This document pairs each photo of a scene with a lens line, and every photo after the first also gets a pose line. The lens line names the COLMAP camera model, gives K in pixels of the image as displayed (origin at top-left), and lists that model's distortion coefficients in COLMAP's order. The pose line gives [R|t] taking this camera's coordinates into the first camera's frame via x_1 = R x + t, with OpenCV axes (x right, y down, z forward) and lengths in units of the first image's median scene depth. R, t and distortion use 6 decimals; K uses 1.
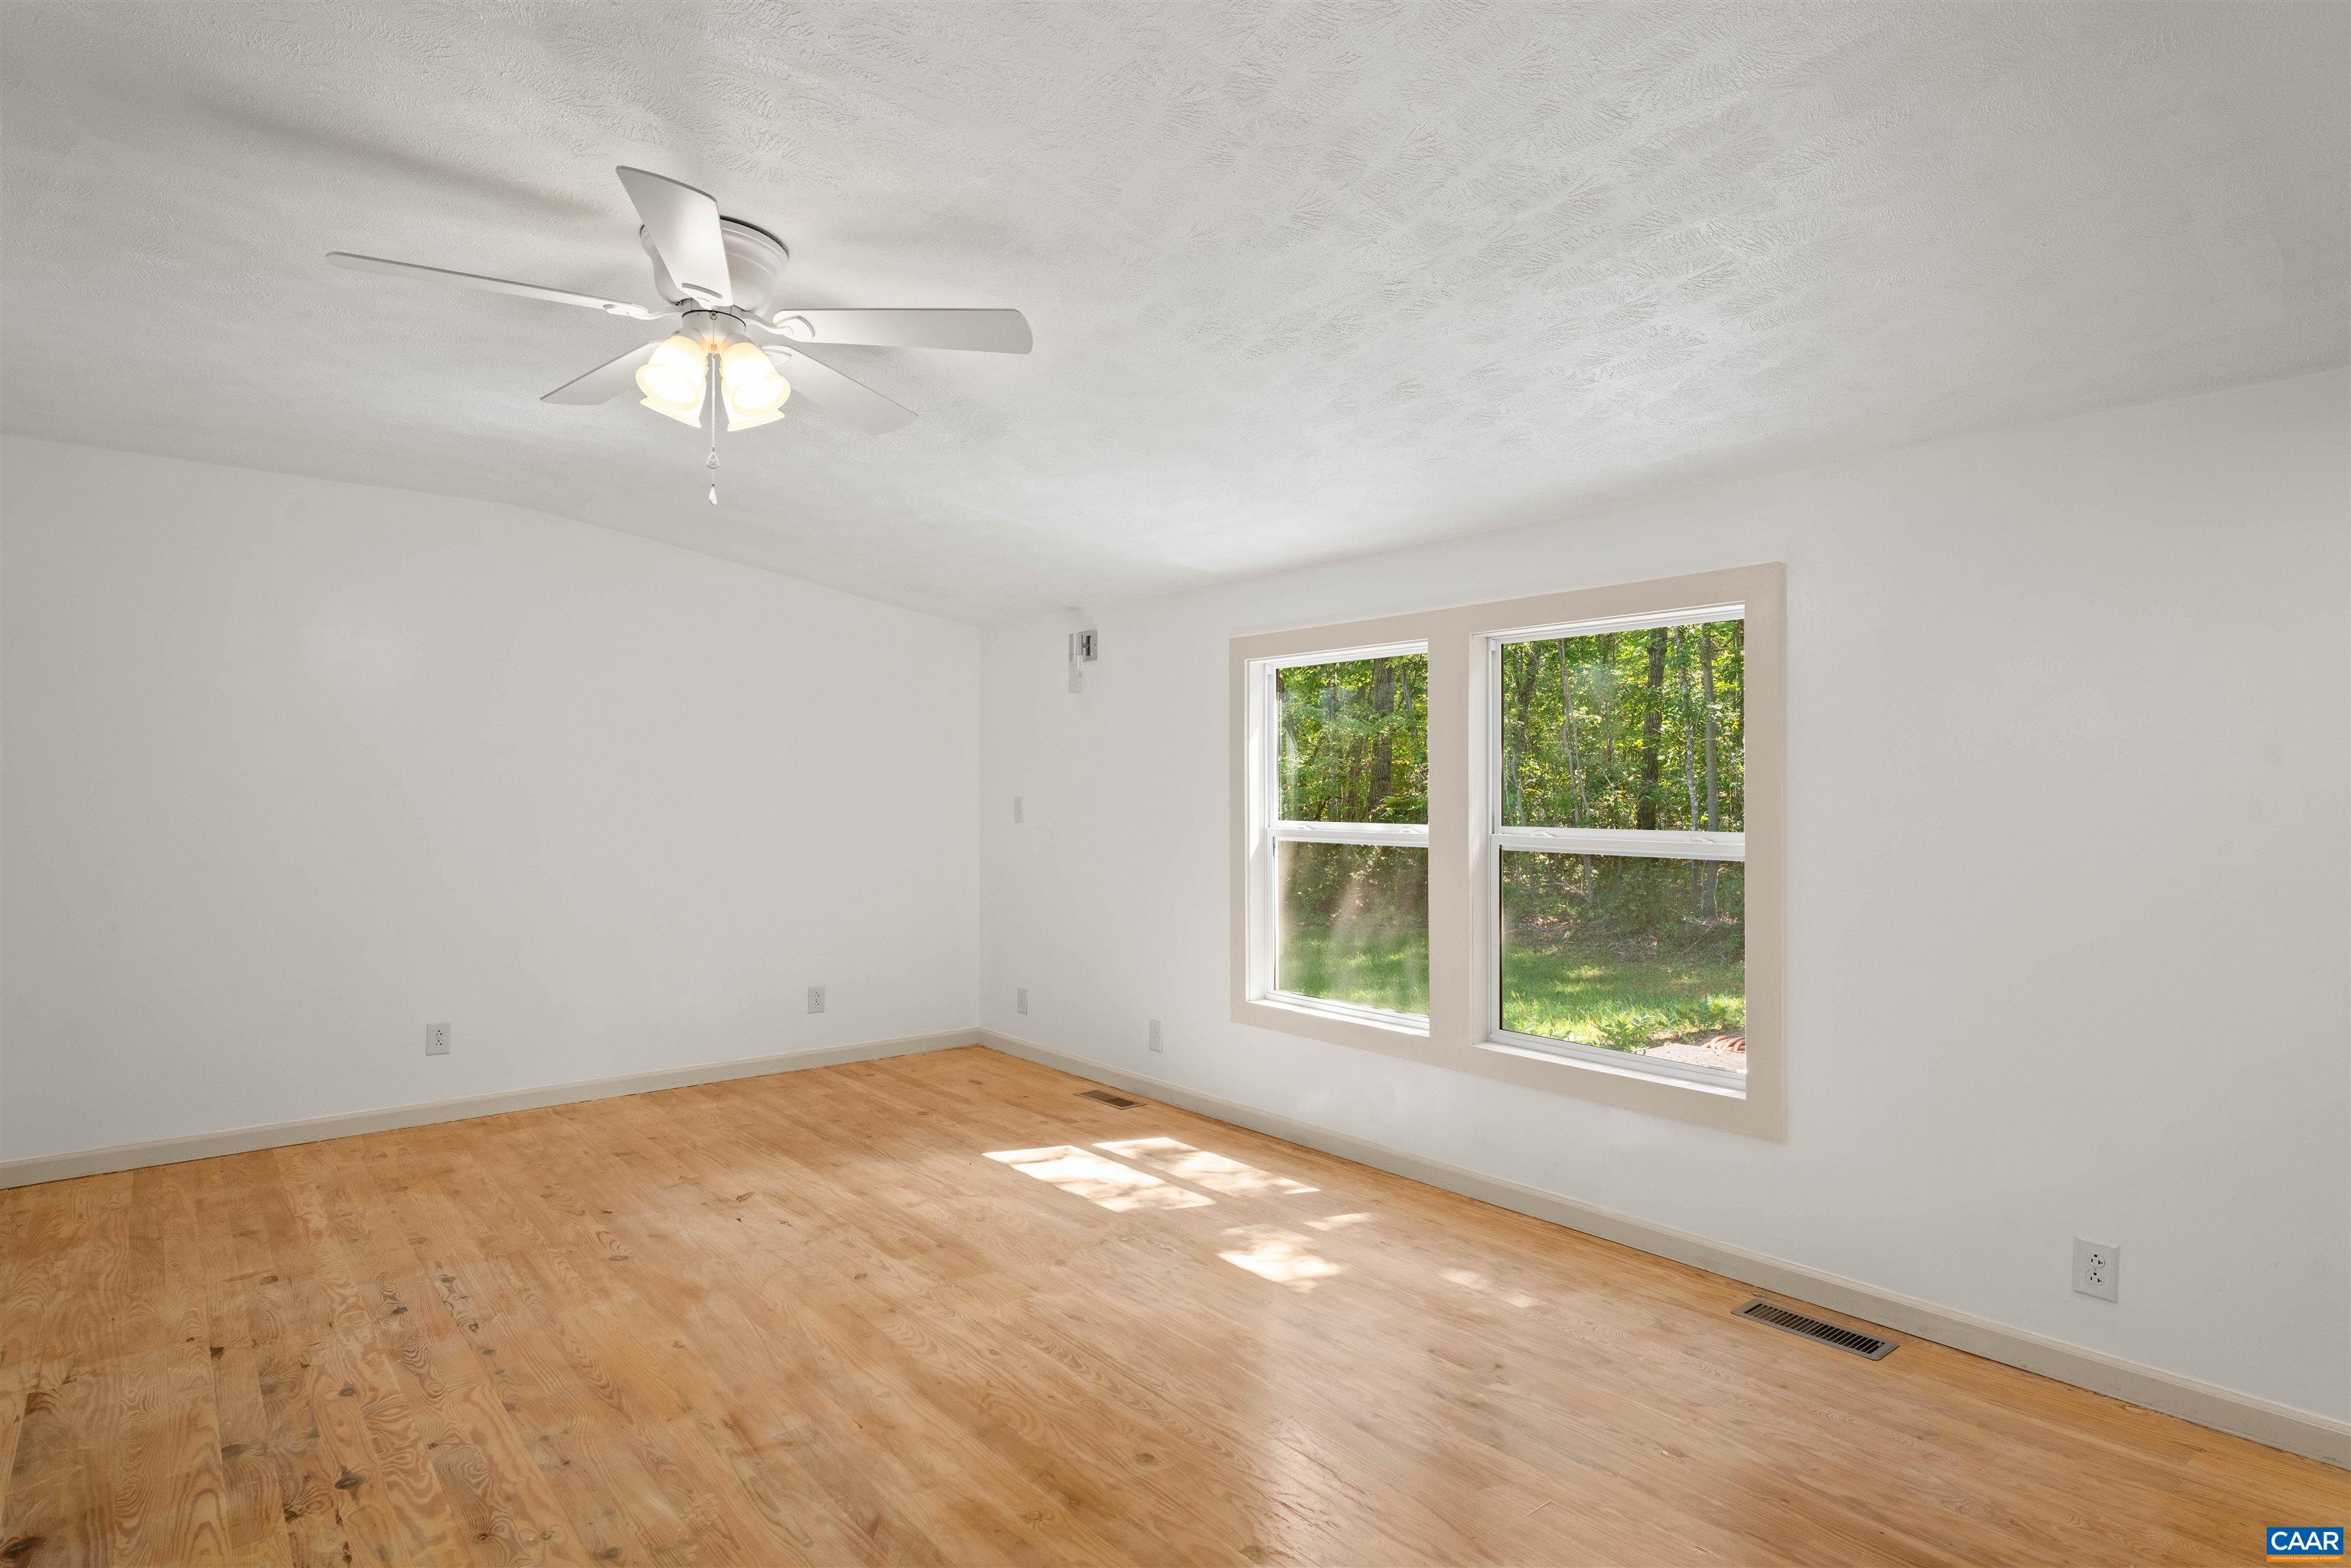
lens RADIAL K [[1319.6, 0, 1218.5], [0, 1319.6, 787.2], [0, 0, 1]] dist [-0.002009, 0.001225]
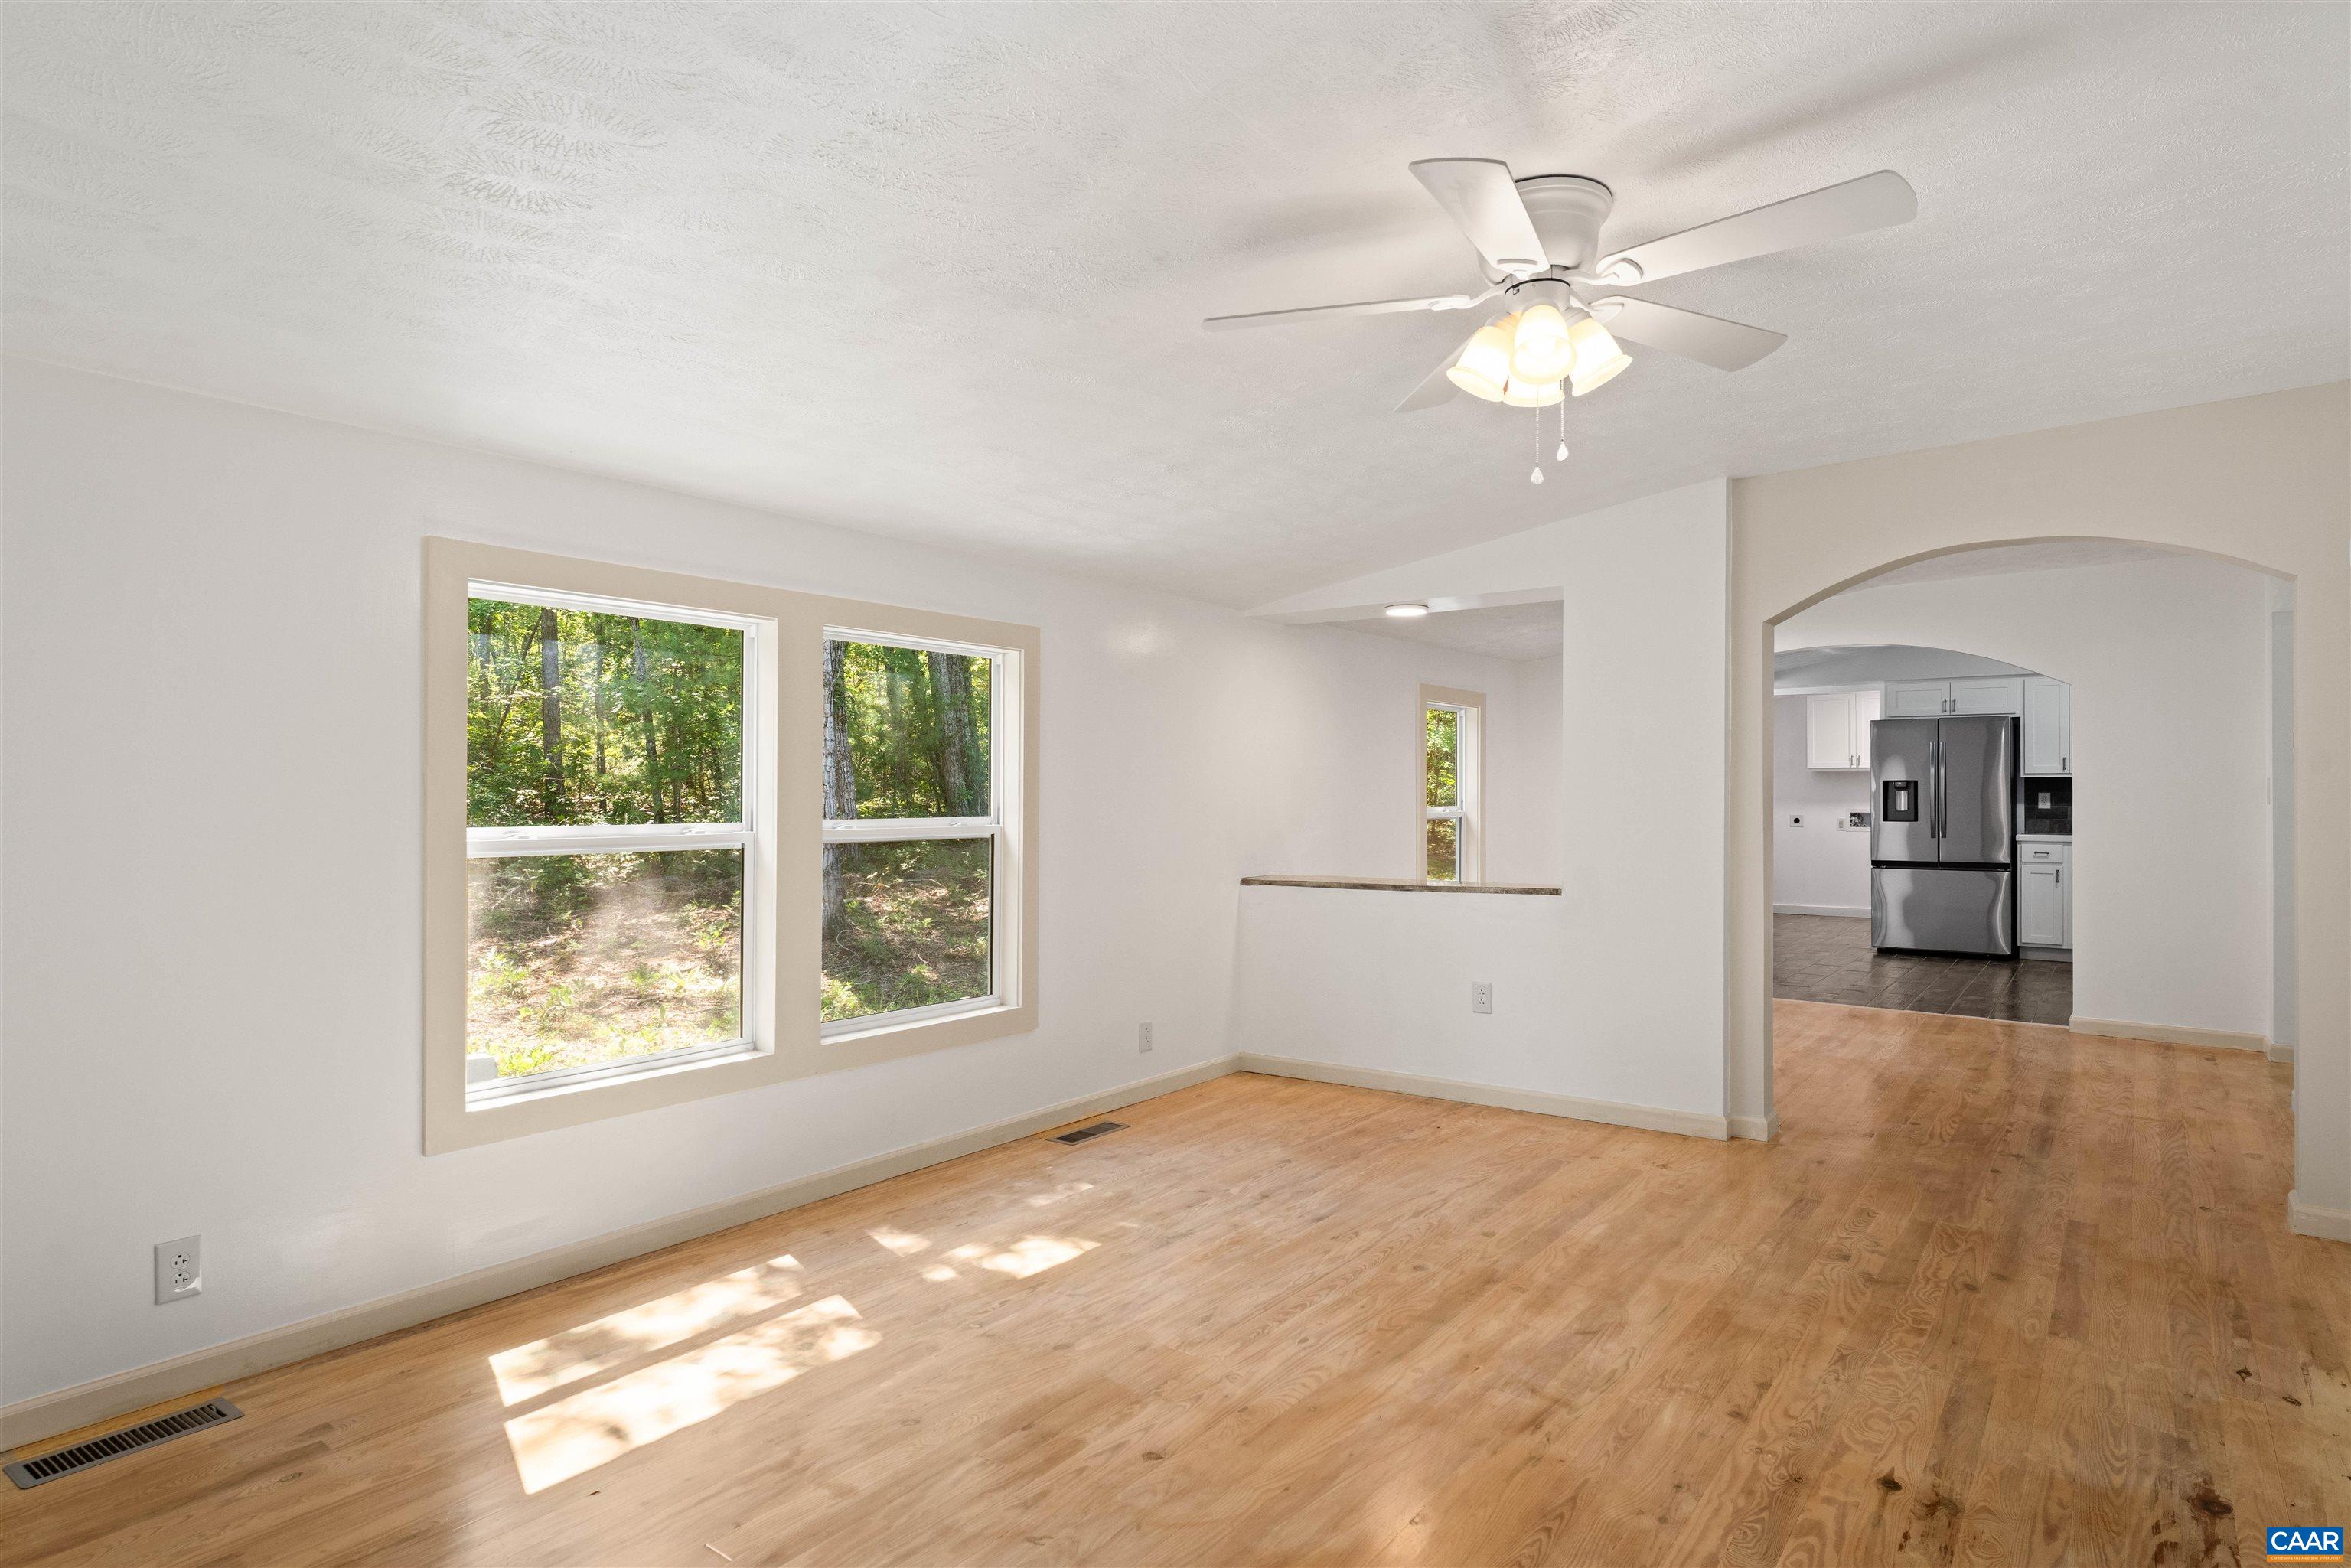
lens RADIAL K [[1322.5, 0, 1178.8], [0, 1322.5, 813.5], [0, 0, 1]] dist [-0.001346, -0.001280]
pose [[-0.259007, -0.018455, 0.965699, -1.048406], [-0.004704, 0.999830, 0.017846, 0.006190], [-0.965864, 0.000079, -0.259050, 1.270949]]
